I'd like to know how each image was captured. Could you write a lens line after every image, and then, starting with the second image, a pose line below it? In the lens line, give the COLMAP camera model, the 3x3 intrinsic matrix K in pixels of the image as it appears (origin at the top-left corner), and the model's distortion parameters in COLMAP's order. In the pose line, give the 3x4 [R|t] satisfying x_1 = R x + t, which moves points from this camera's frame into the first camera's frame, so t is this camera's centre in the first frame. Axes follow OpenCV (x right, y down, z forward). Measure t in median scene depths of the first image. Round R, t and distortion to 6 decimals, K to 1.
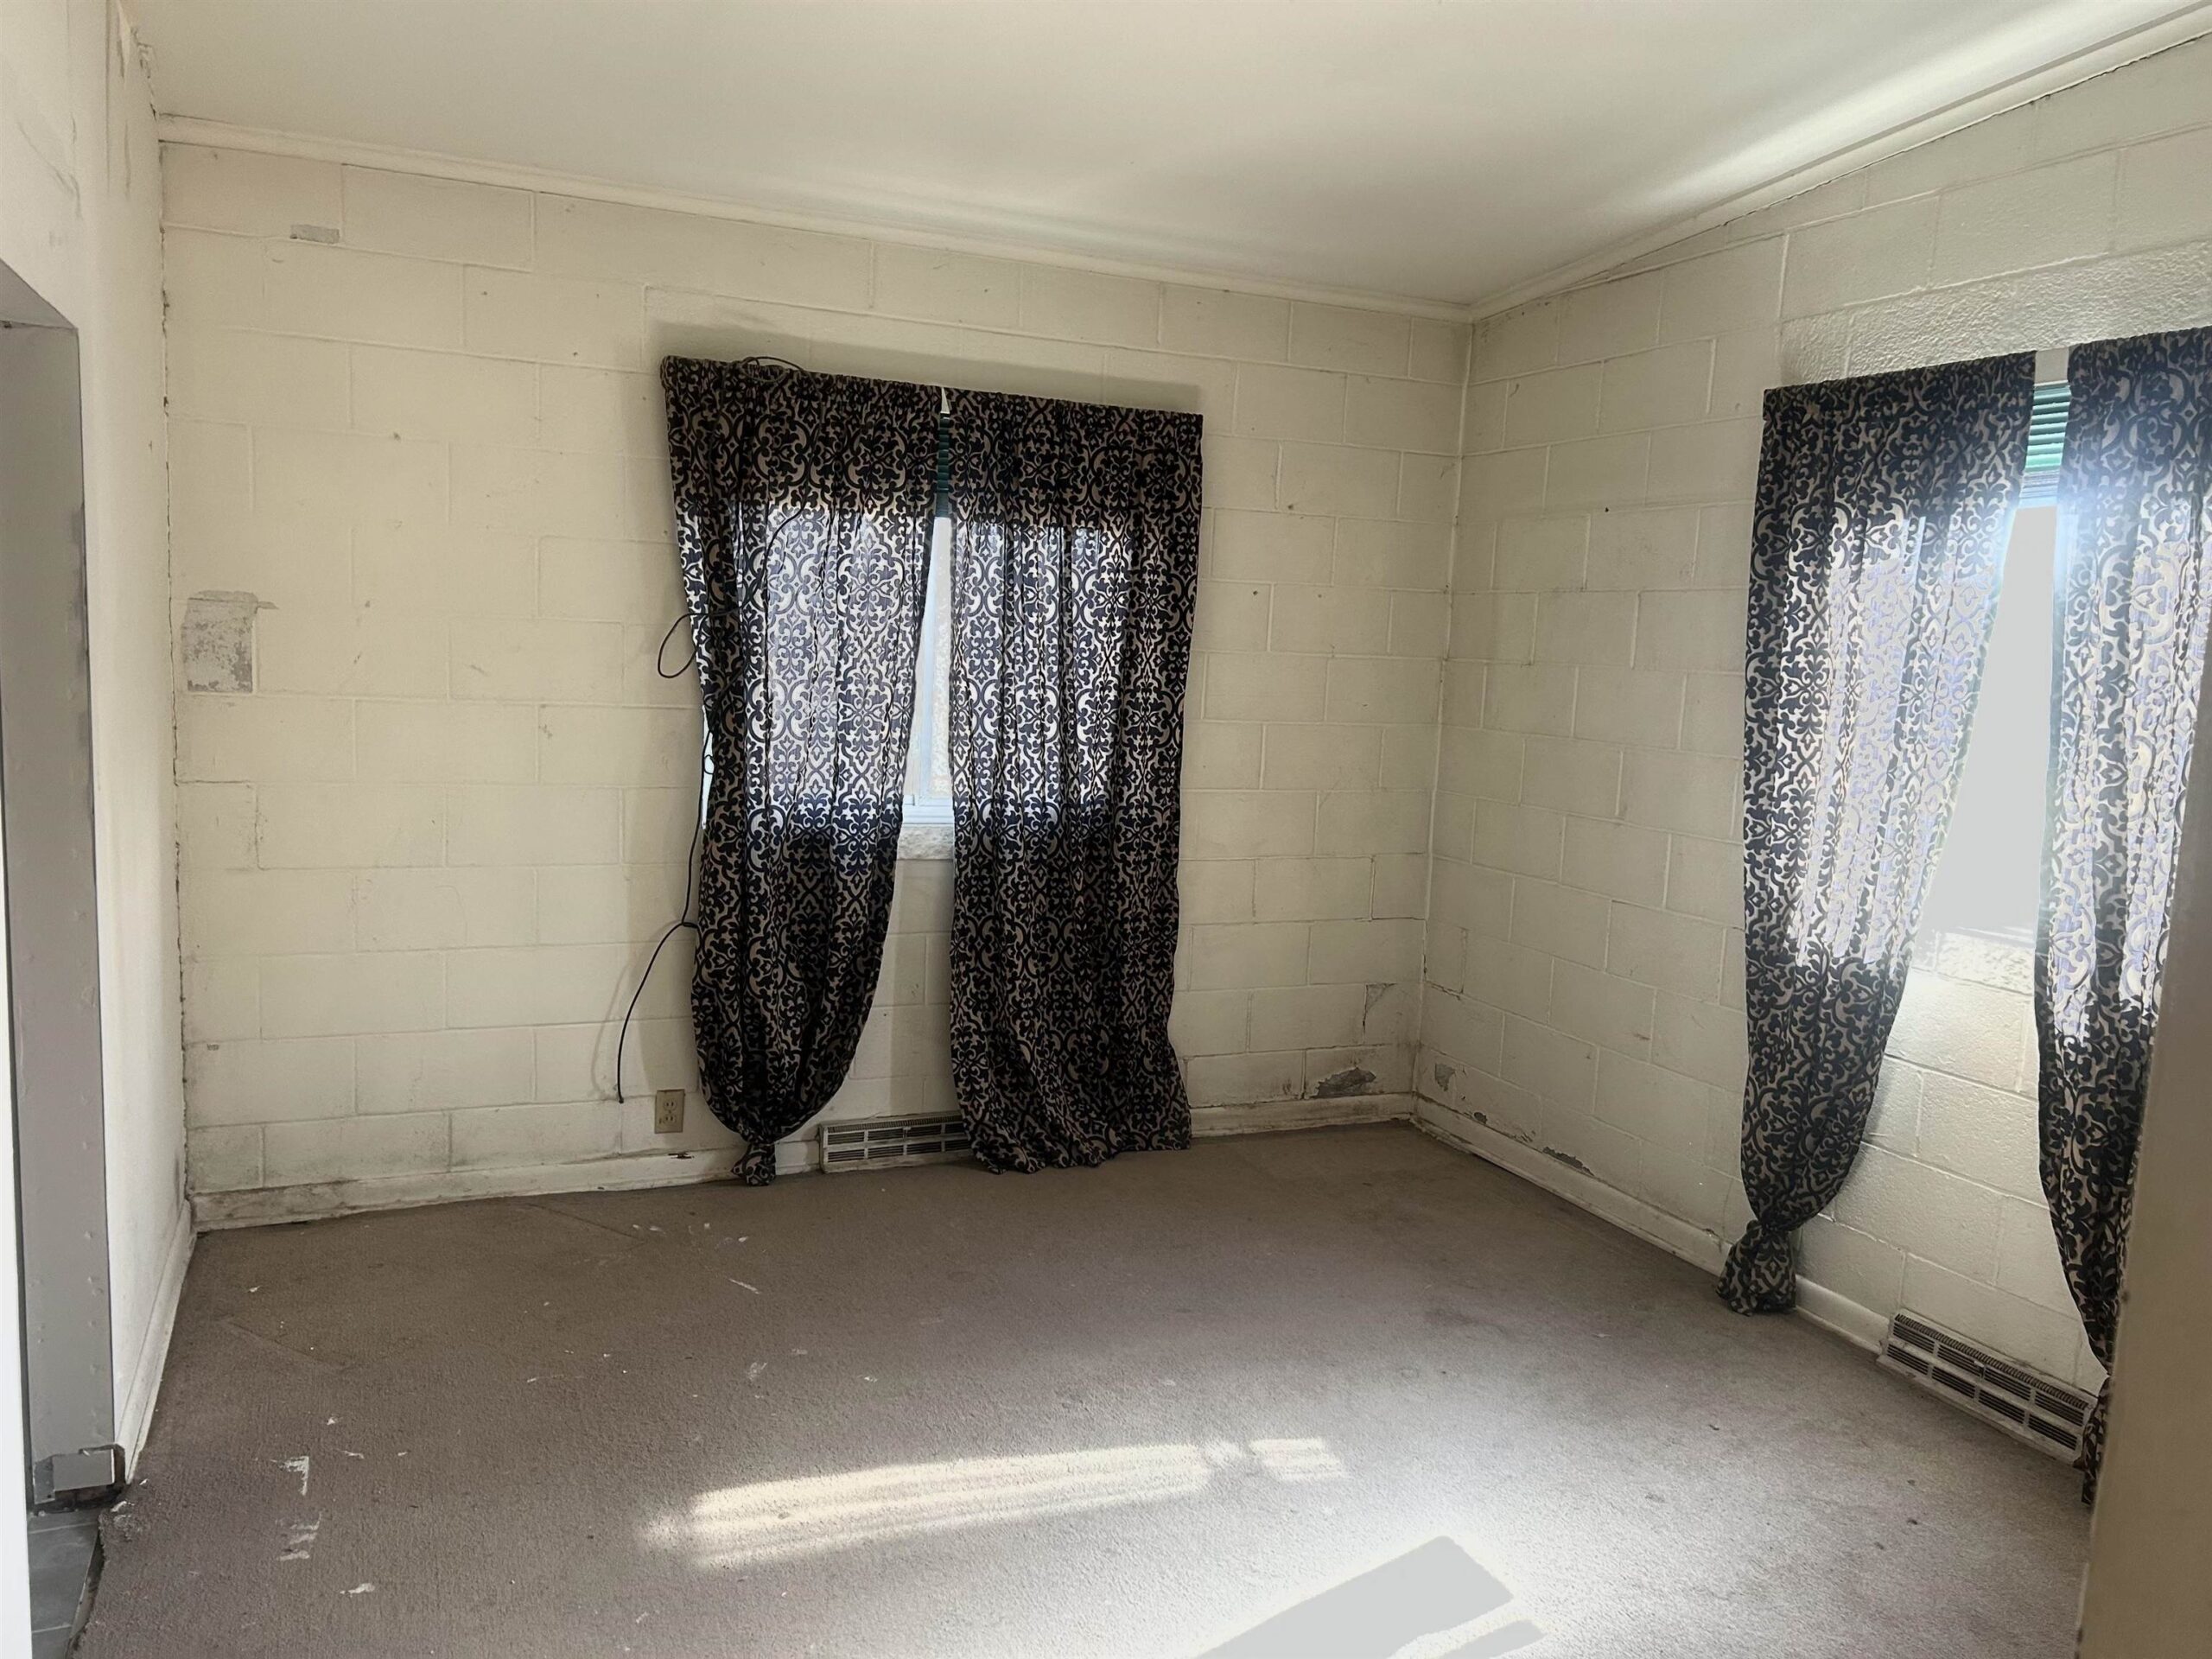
lens RADIAL K [[1678.3, 0, 1112.2], [0, 1678.3, 840.4], [0, 0, 1]] dist [0.001747, -0.000572]
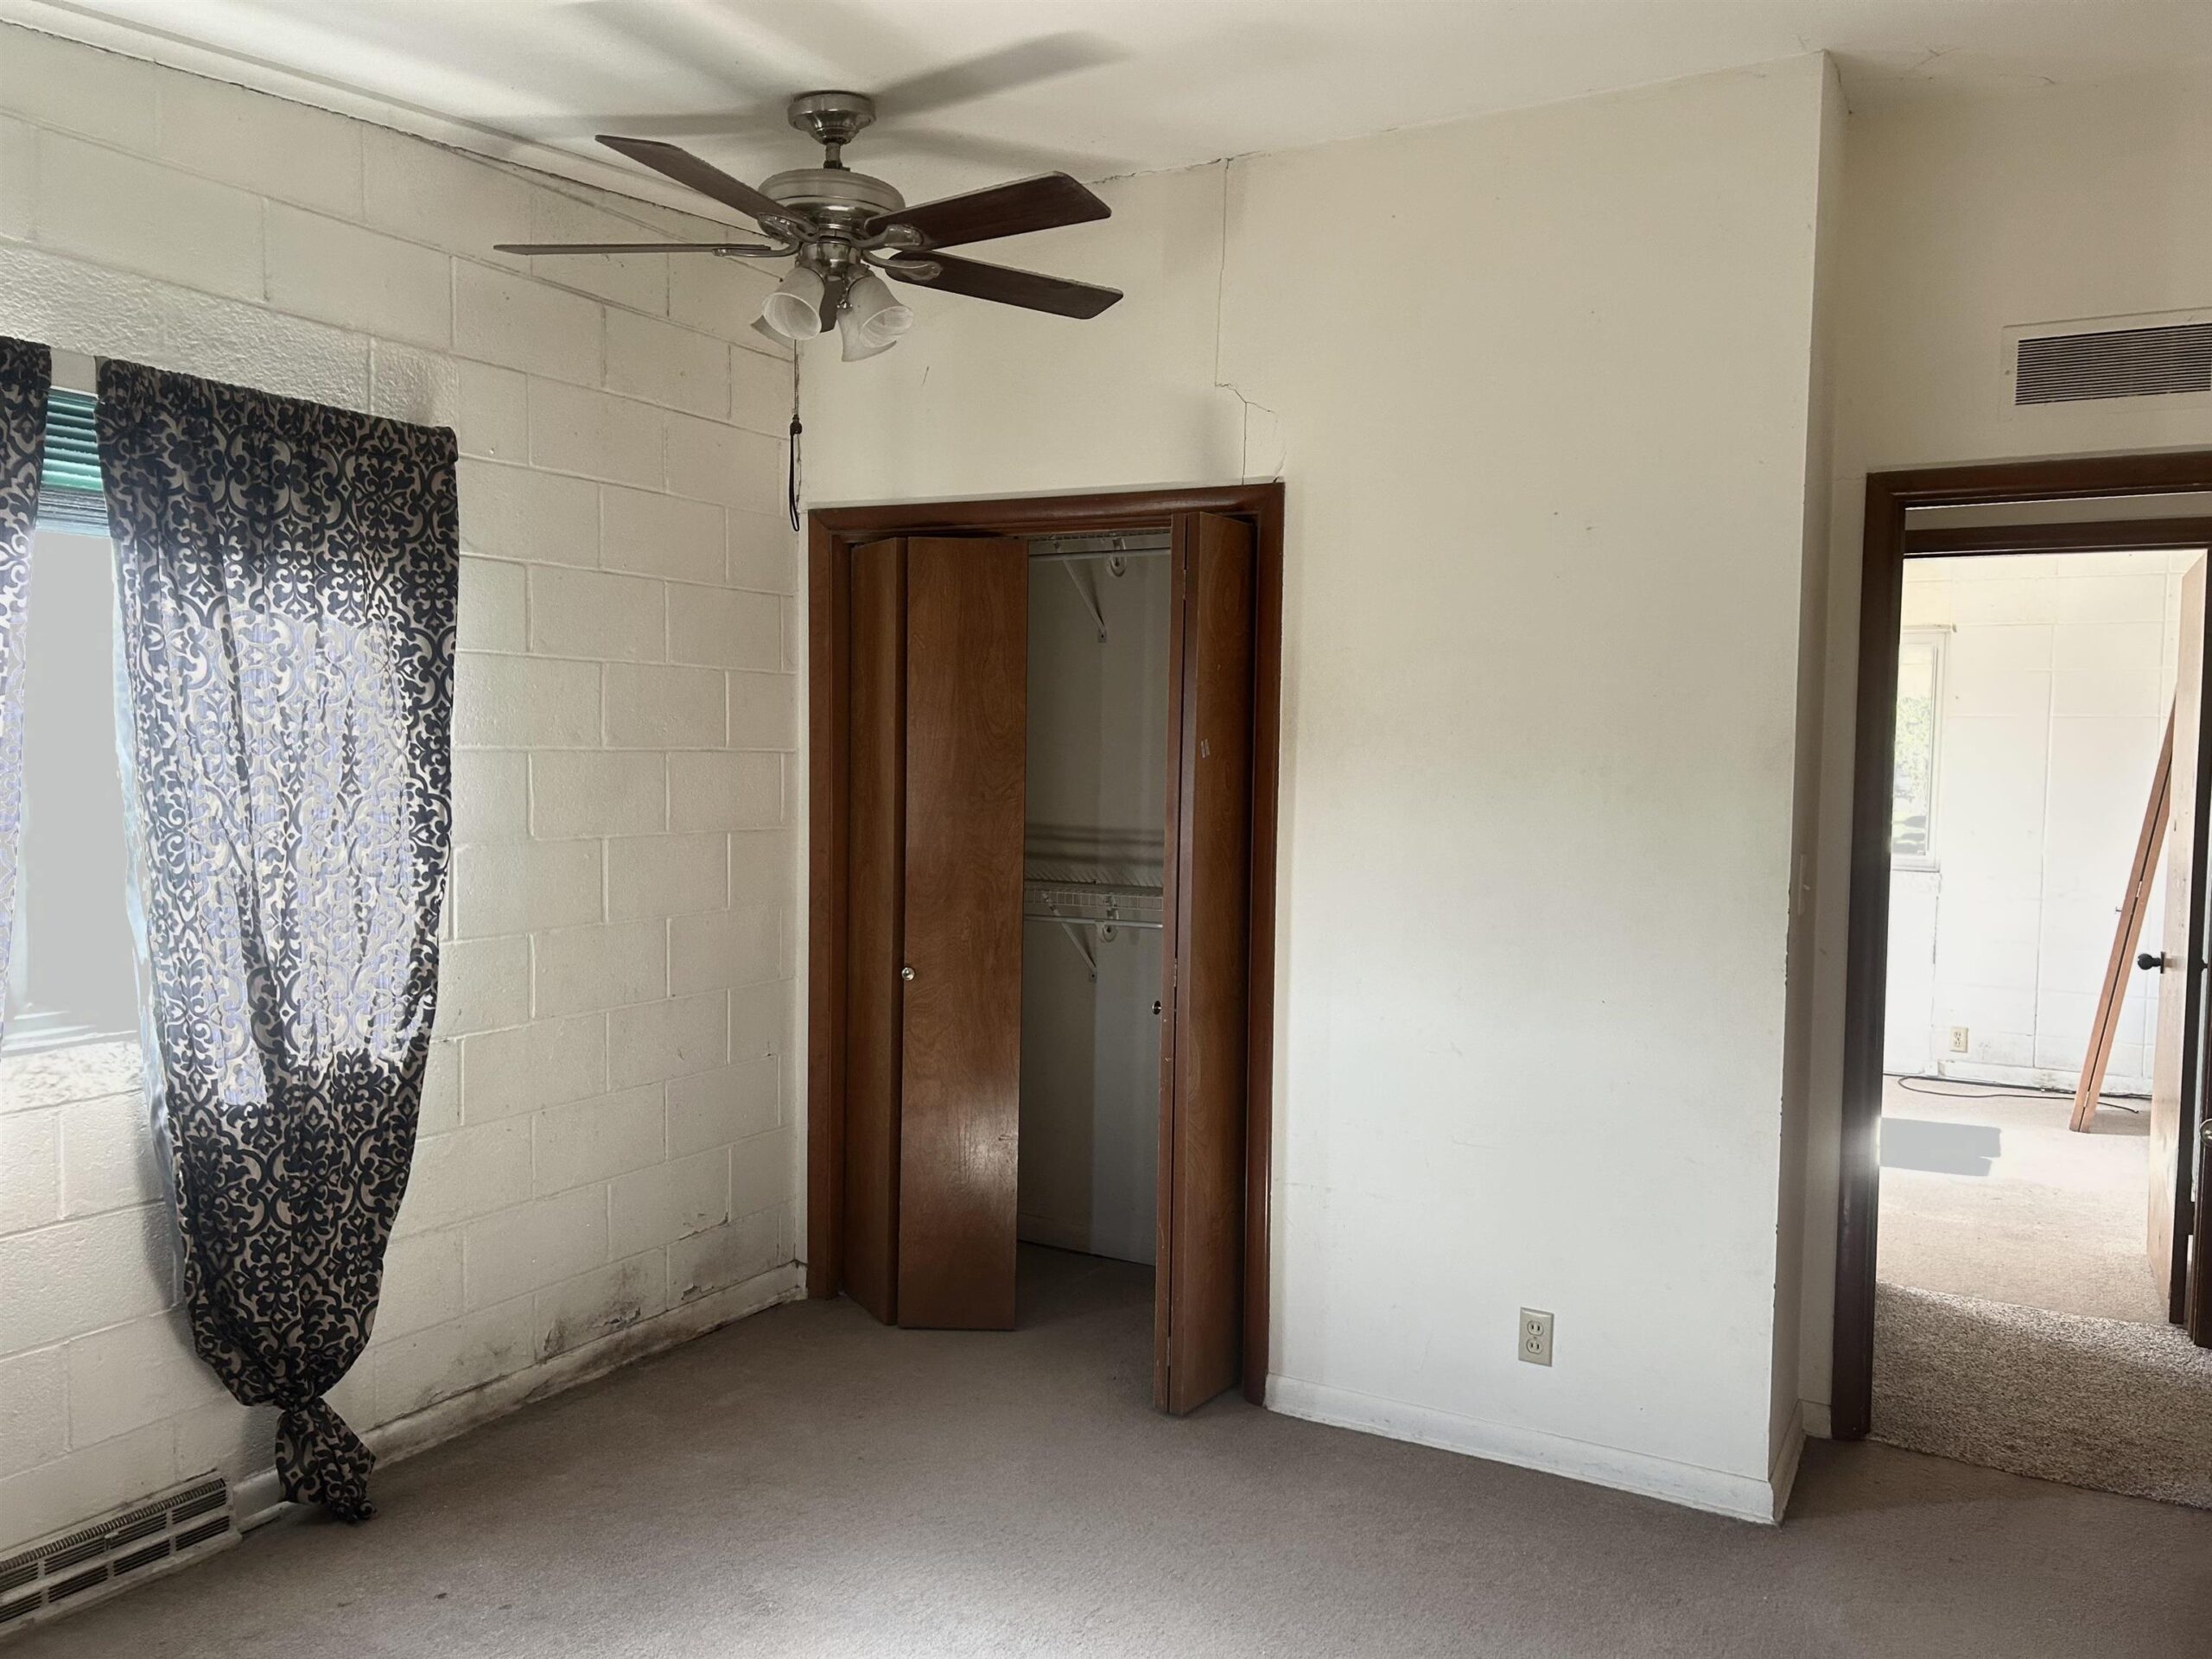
lens RADIAL K [[1678.3, 0, 1112.2], [0, 1678.3, 840.4], [0, 0, 1]] dist [0.001747, -0.000572]
pose [[-0.597809, -0.097141, 0.795731, -0.454159], [0.056180, 0.985113, 0.162466, -0.153319], [-0.799668, 0.141828, -0.583452, 1.090119]]
